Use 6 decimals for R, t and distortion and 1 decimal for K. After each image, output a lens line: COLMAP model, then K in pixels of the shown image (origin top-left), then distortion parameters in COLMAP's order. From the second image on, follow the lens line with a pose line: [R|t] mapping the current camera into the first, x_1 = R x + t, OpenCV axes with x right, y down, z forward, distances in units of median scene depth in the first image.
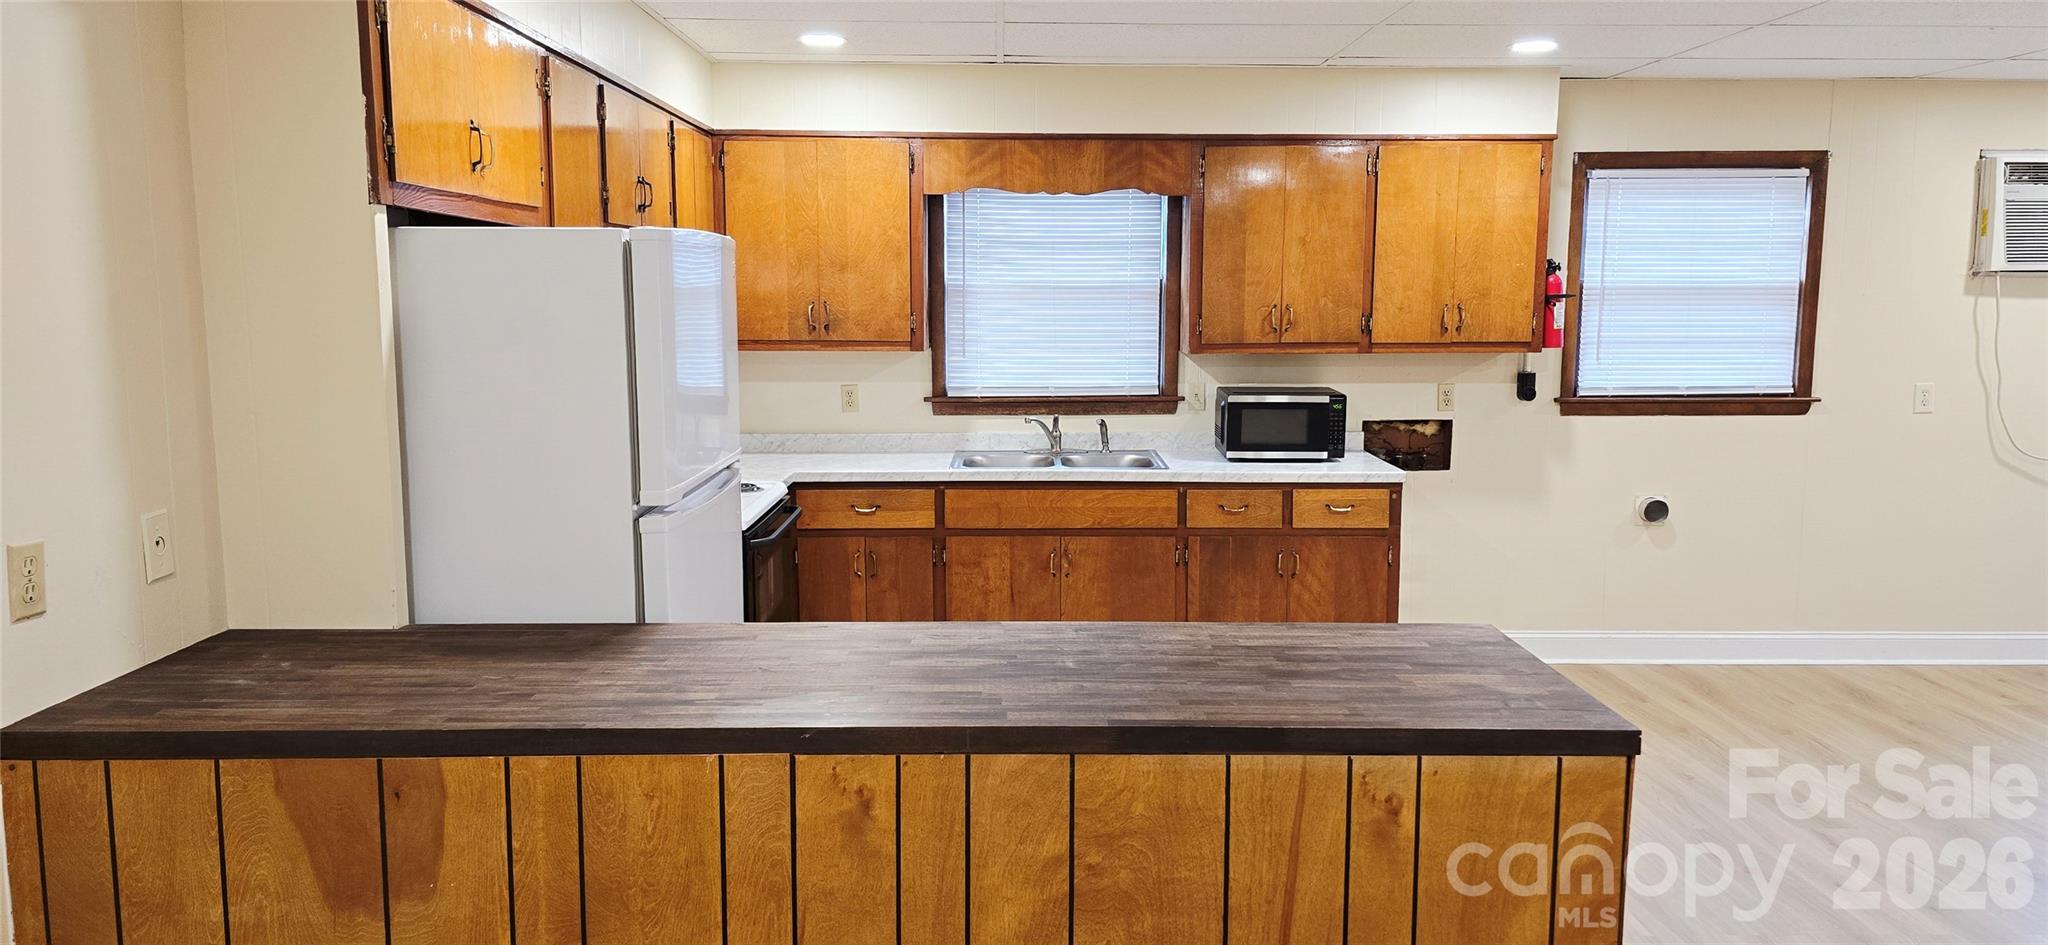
lens RADIAL K [[1364.3, 0, 1036.3], [0, 1364.3, 442.3], [0, 0, 1]] dist [0.082177, -0.079178]
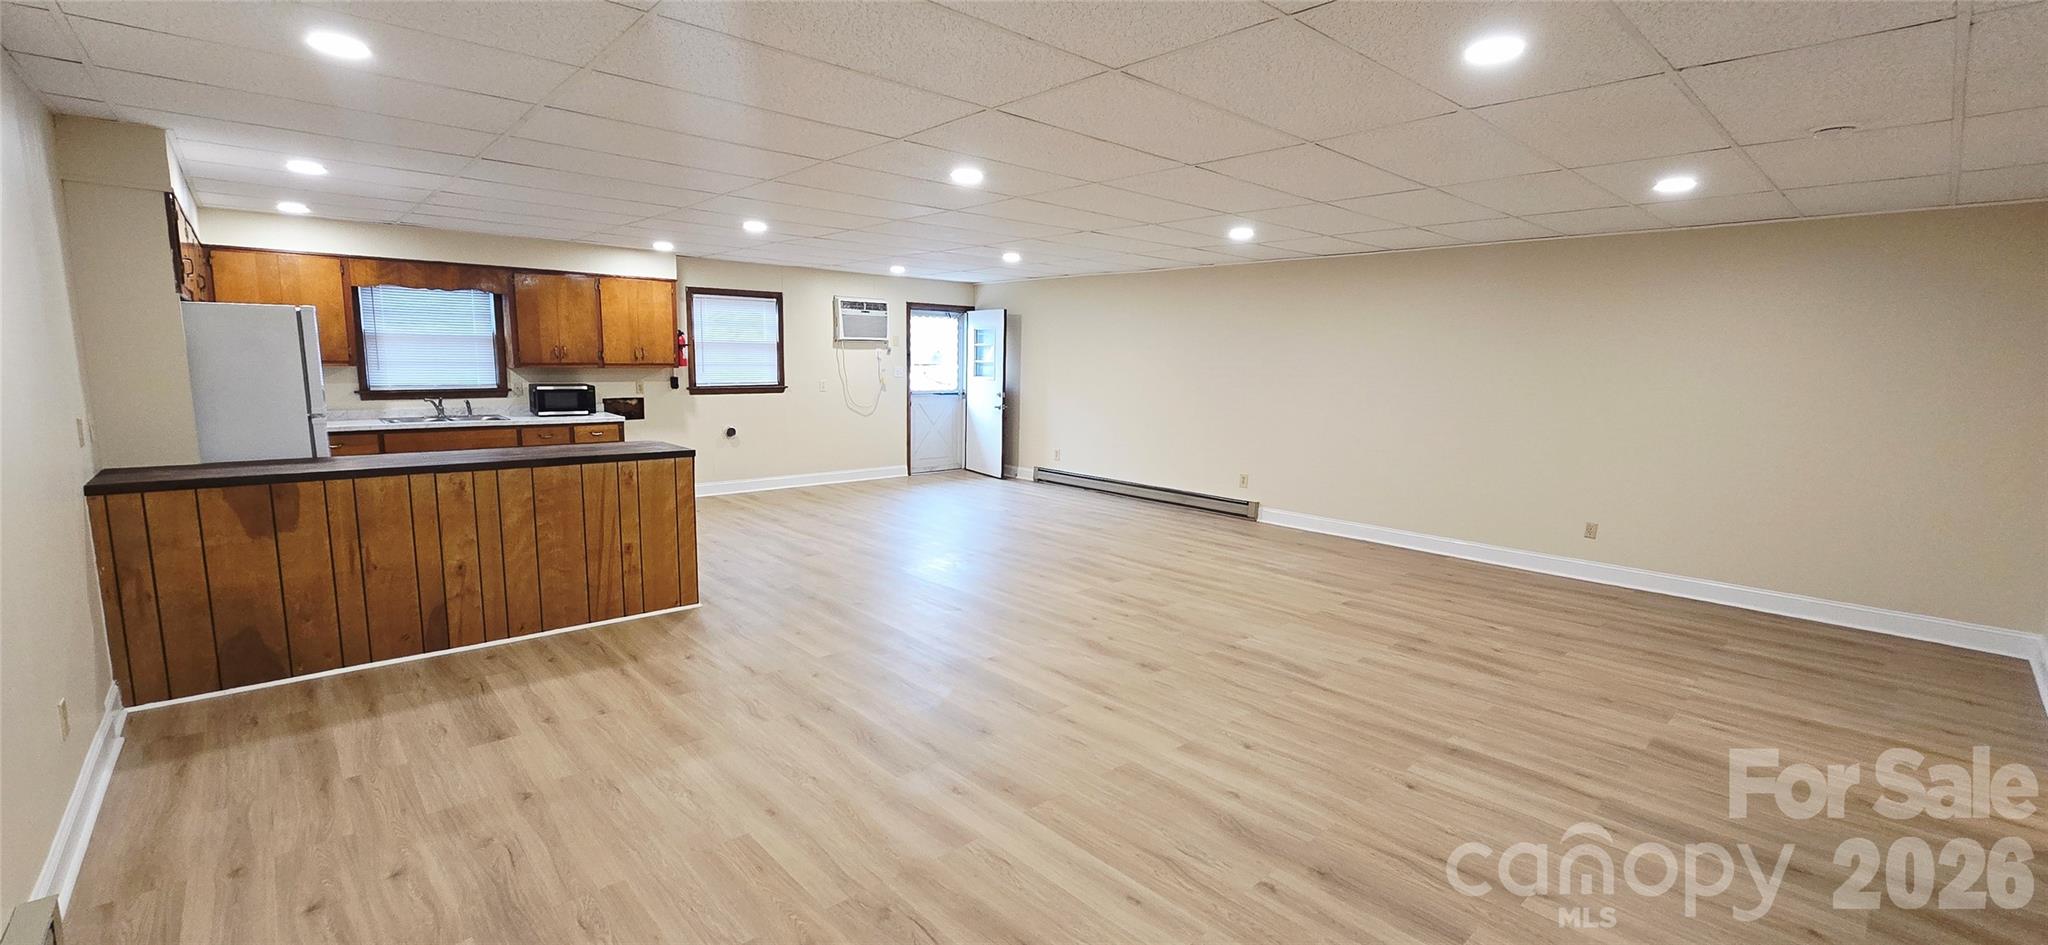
lens RADIAL K [[834.6, 0, 1033.3], [0, 834.6, 476.3], [0, 0, 1]] dist [-0.004201, 0.000969]
pose [[0.748147, -0.084168, 0.658173, -0.156856], [0.057516, 0.996415, 0.062044, 0.071986], [-0.661036, -0.008563, 0.750306, -0.540108]]
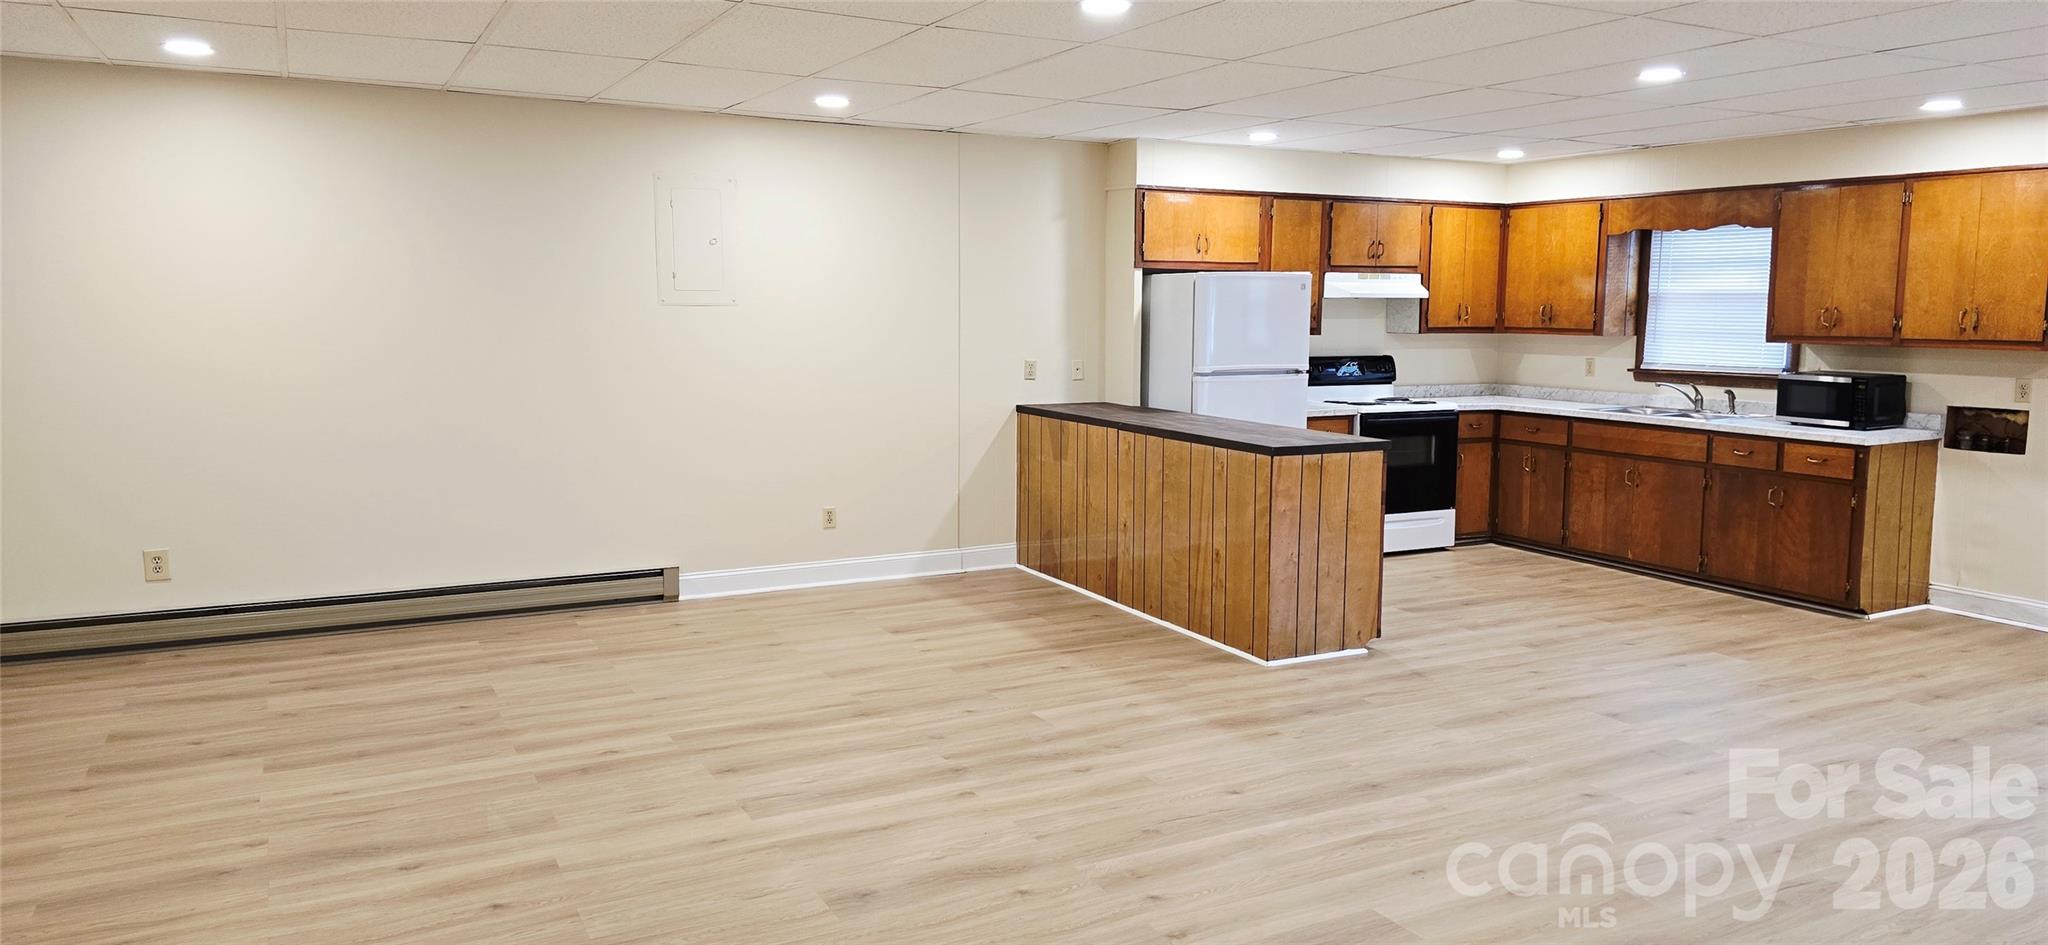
lens RADIAL K [[1364.3, 0, 1036.3], [0, 1364.3, 442.3], [0, 0, 1]] dist [0.082177, -0.079178]
pose [[0.451784, 0.094287, -0.887131, 1.025897], [-0.105743, 0.993049, 0.051693, 0.039408], [0.885838, 0.070454, 0.458614, -0.274639]]
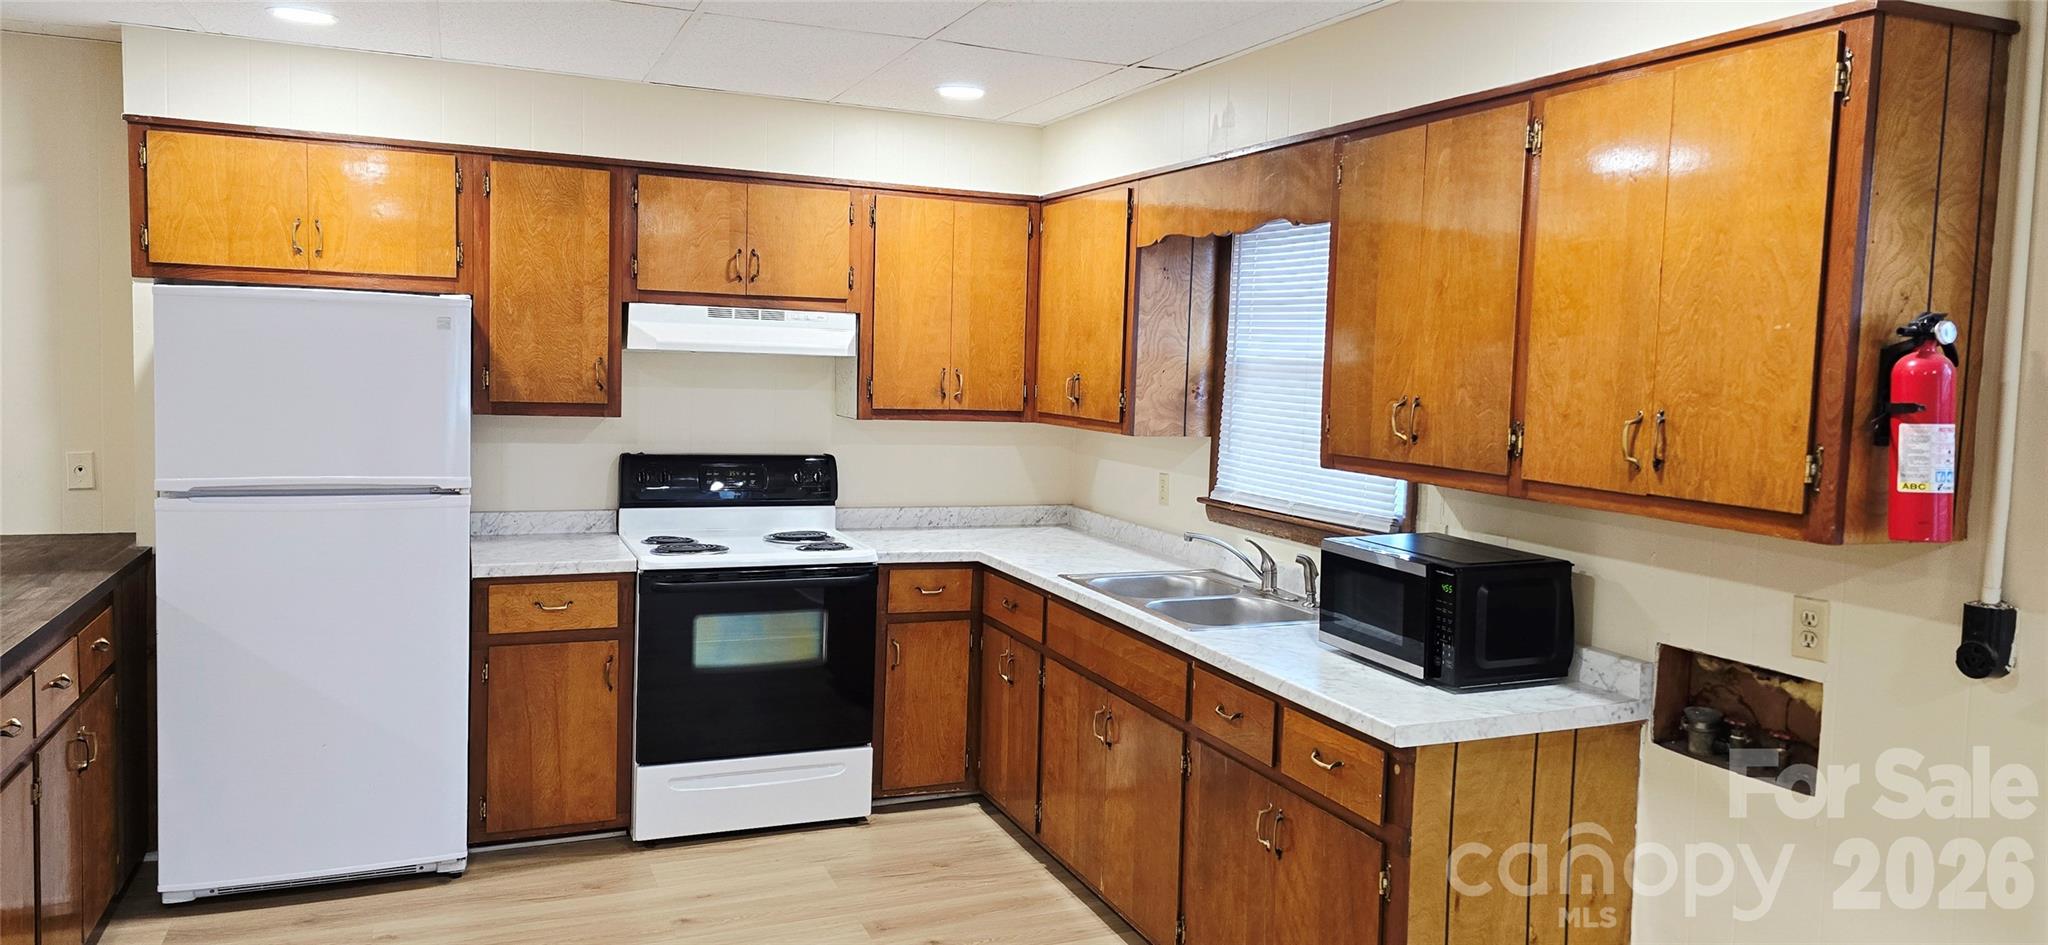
lens RADIAL K [[1364.3, 0, 1036.3], [0, 1364.3, 442.3], [0, 0, 1]] dist [0.082177, -0.079178]
pose [[0.375147, 0.069720, -0.924340, 0.654774], [-0.133890, 0.990786, 0.020393, -0.072631], [0.917245, 0.116109, 0.381025, 0.636525]]
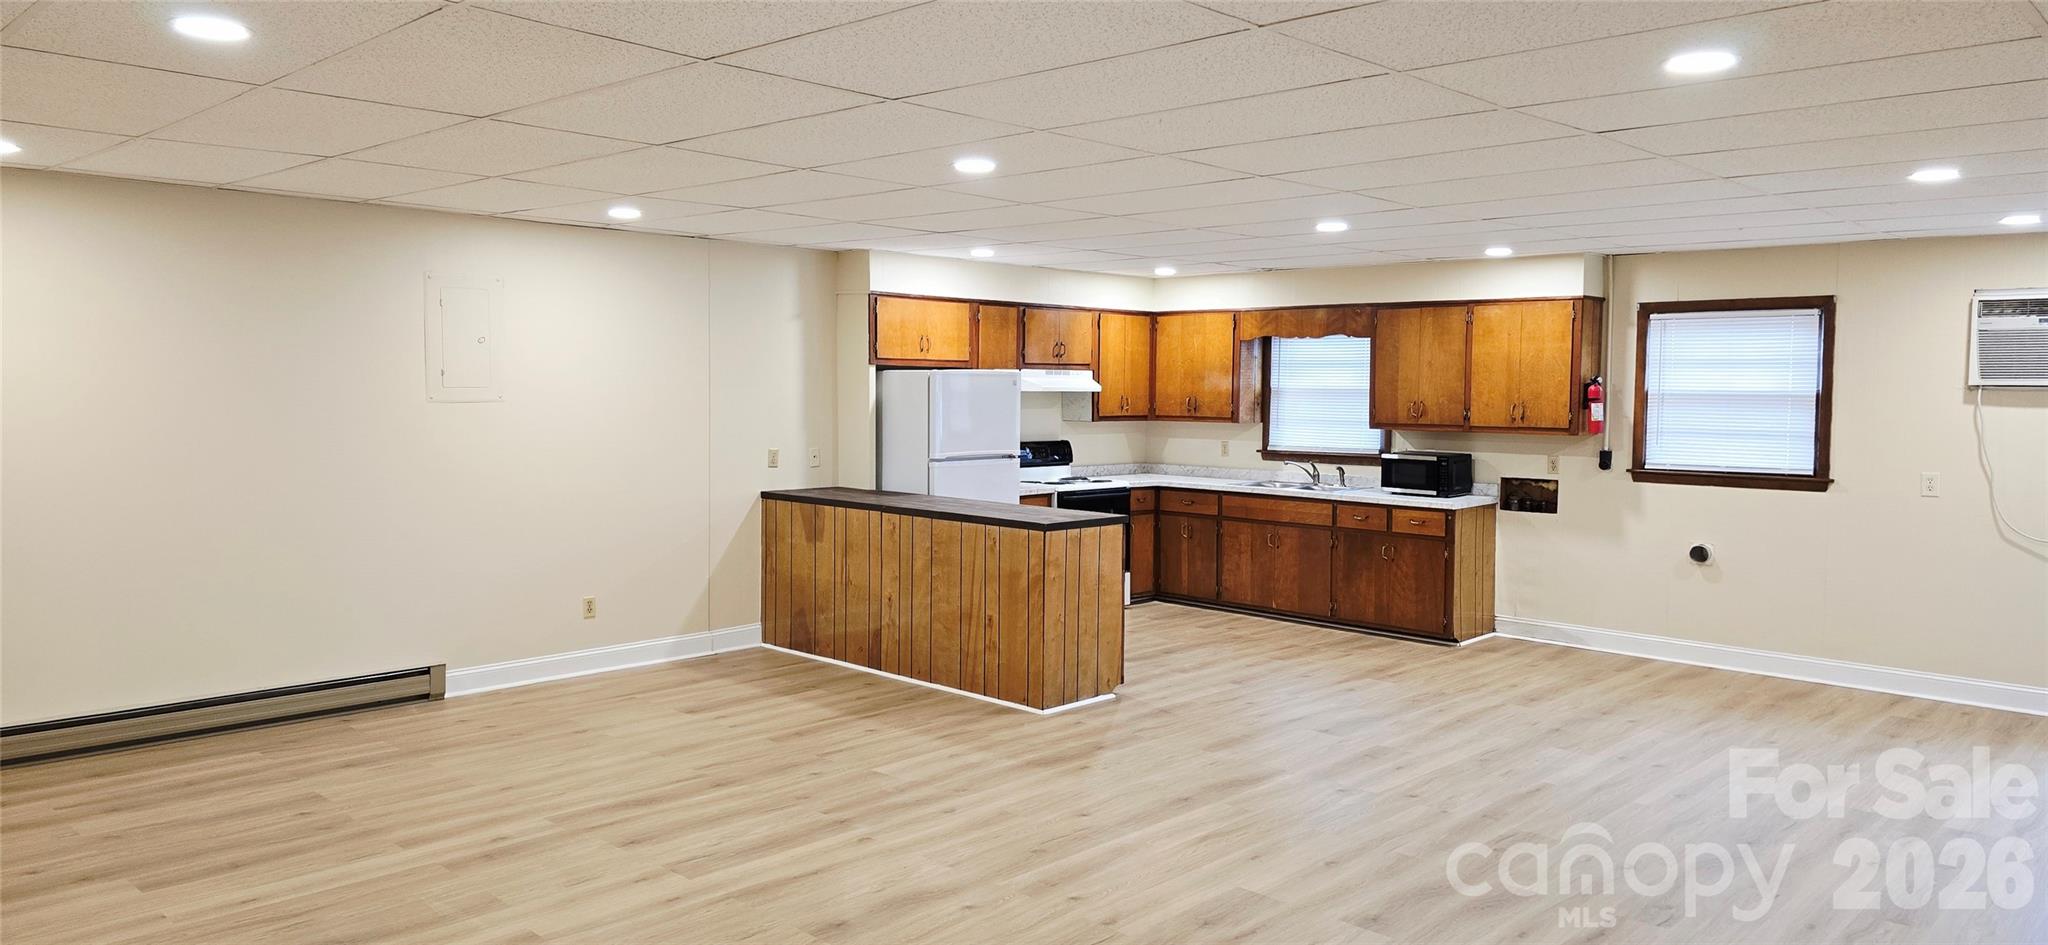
lens RADIAL K [[1366.4, 0, 1004.6], [0, 1366.4, 431.4], [0, 0, 1]] dist [0.088774, -0.086539]
pose [[0.701296, 0.030241, -0.712229, 1.021600], [-0.086930, 0.995271, -0.043336, 0.052305], [0.707551, 0.092306, 0.700608, -0.529232]]
